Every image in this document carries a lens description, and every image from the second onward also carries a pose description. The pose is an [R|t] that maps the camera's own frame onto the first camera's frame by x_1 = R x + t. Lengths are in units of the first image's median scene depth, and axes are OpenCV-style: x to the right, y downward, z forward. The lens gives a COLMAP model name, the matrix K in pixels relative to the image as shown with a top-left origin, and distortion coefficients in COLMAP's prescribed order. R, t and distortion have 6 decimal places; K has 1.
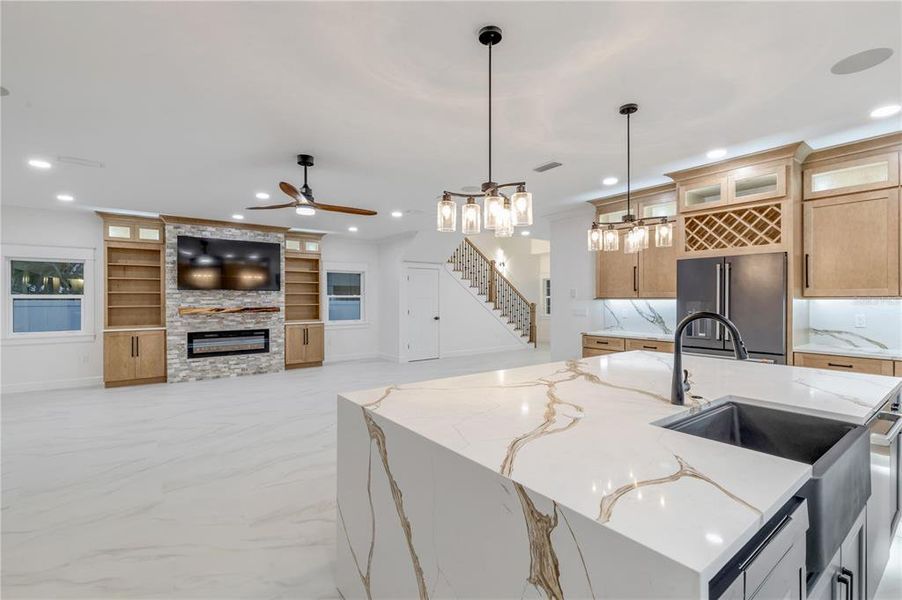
lens RADIAL K [[405.8, 0, 450.5], [0, 405.8, 300.0], [0, 0, 1]] dist [0.005326, -0.001176]
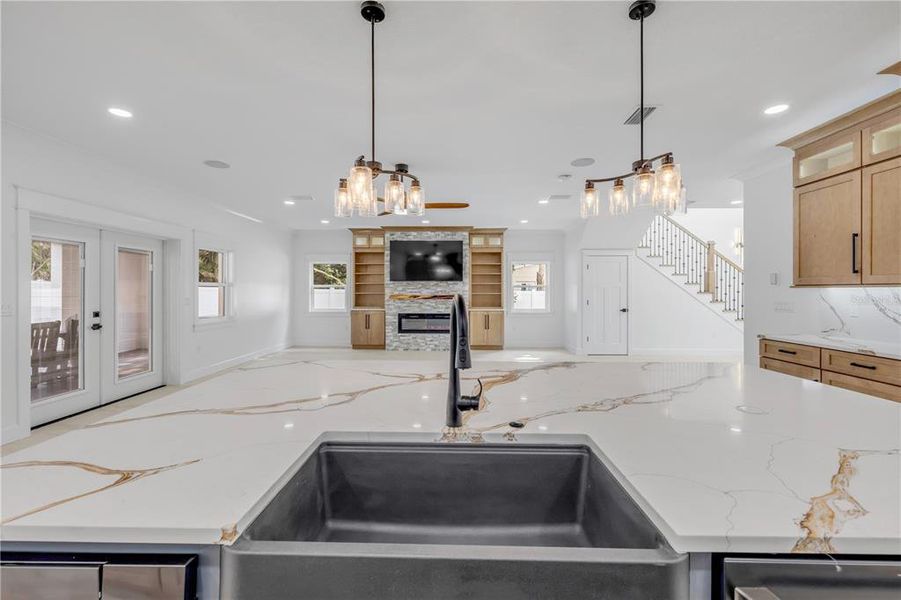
lens RADIAL K [[381.1, 0, 440.1], [0, 381.1, 288.4], [0, 0, 1]] dist [0.000490, 0.000122]
pose [[0.785337, 0.000666, -0.619069, 0.322103], [-0.005700, 0.999965, -0.006155, 0.007619], [0.619043, 0.008363, 0.785313, 0.156271]]
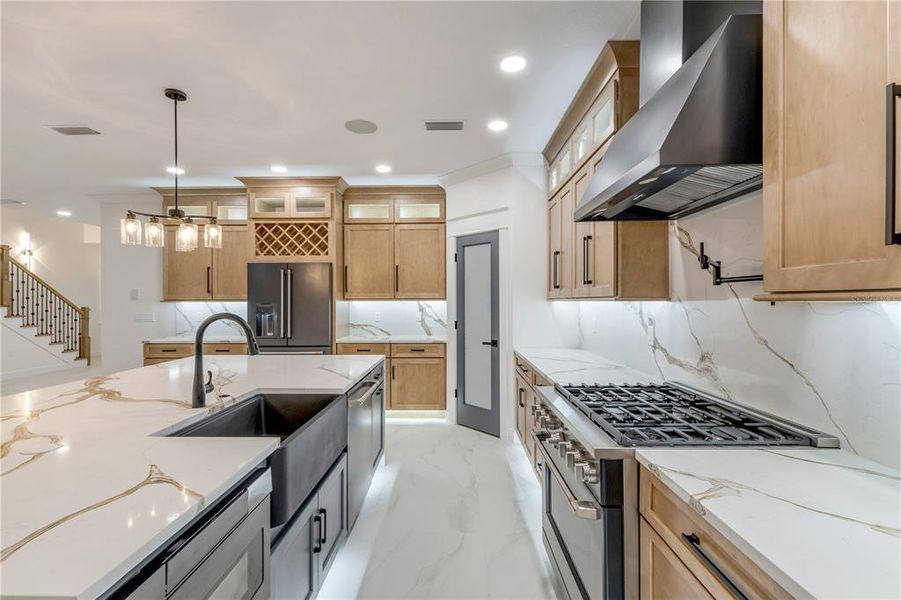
lens RADIAL K [[405.3, 0, 449.1], [0, 405.3, 300.5], [0, 0, 1]] dist [0.005326, -0.001176]
pose [[0.615909, -0.000776, 0.787817, 0.052760], [0.004927, 0.999984, -0.002866, 0.001251], [-0.787802, 0.005647, 0.615903, -0.029919]]
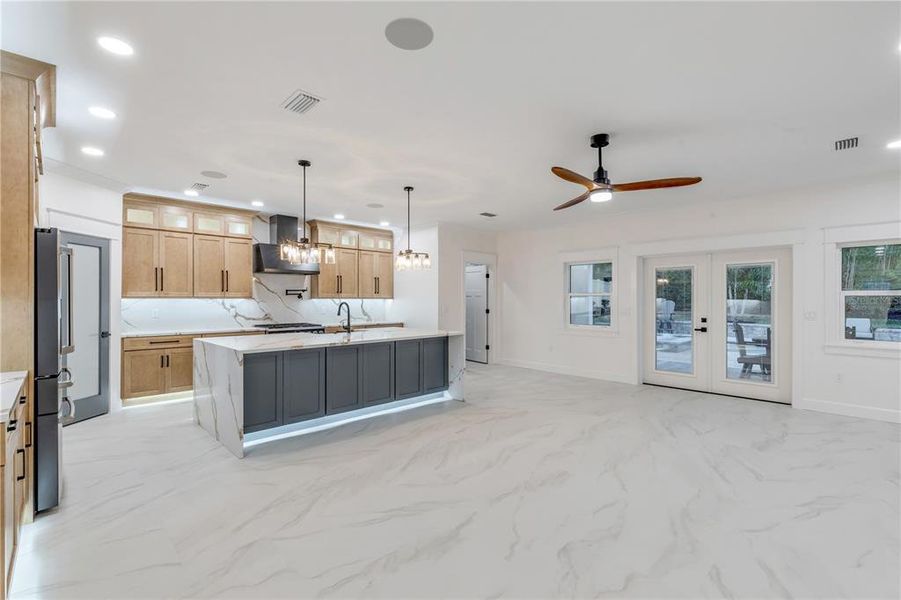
lens RADIAL K [[405.3, 0, 454.6], [0, 405.3, 300.5], [0, 0, 1]] dist [0.005326, -0.001176]
pose [[-0.991241, 0.002405, -0.132044, 0.060693], [0.001807, 0.999988, 0.004645, 0.002248], [0.132053, 0.004365, -0.991233, 1.411933]]
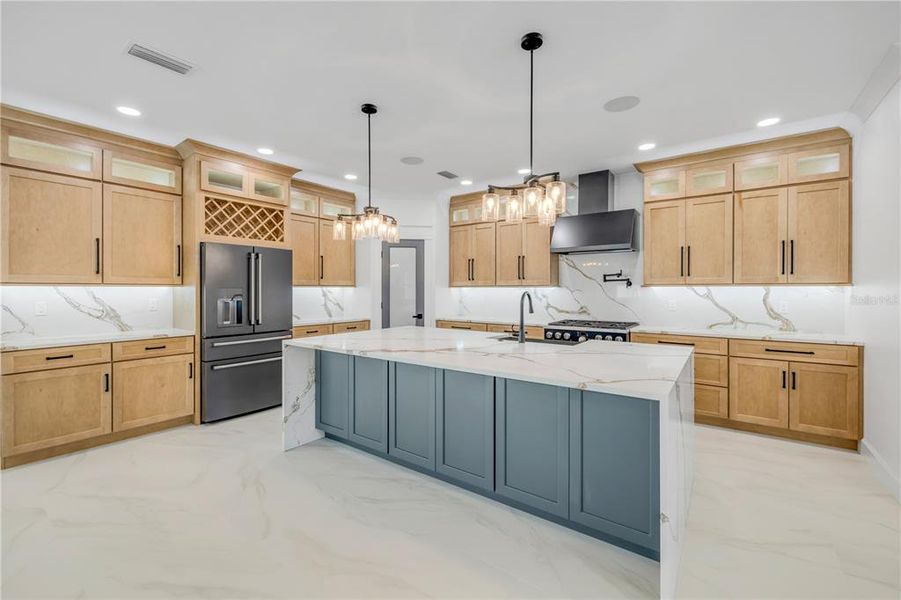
lens RADIAL K [[381.1, 0, 445.1], [0, 381.1, 291.1], [0, 0, 1]] dist [0.000490, 0.000122]
pose [[-0.281097, -0.002958, 0.959675, -0.338867], [0.004122, 0.999982, 0.004290, 0.006501], [-0.959670, 0.005162, -0.281080, 0.624666]]
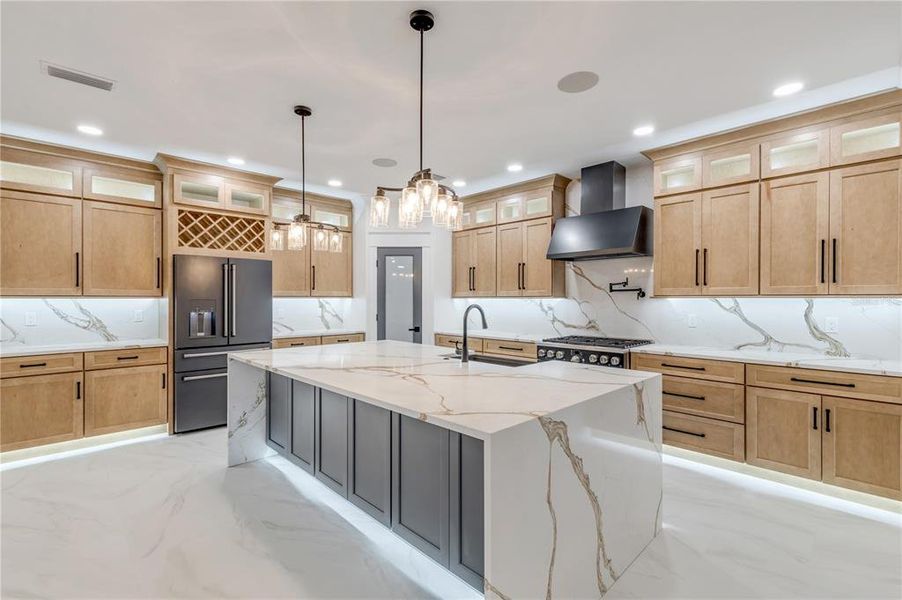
lens RADIAL K [[405.8, 0, 448.0], [0, 405.8, 300.9], [0, 0, 1]] dist [0.005326, -0.001176]
pose [[-0.120627, -0.004020, 0.992690, -0.355274], [0.003721, 0.999983, 0.004502, 0.002491], [-0.992691, 0.004237, -0.120610, 0.435624]]
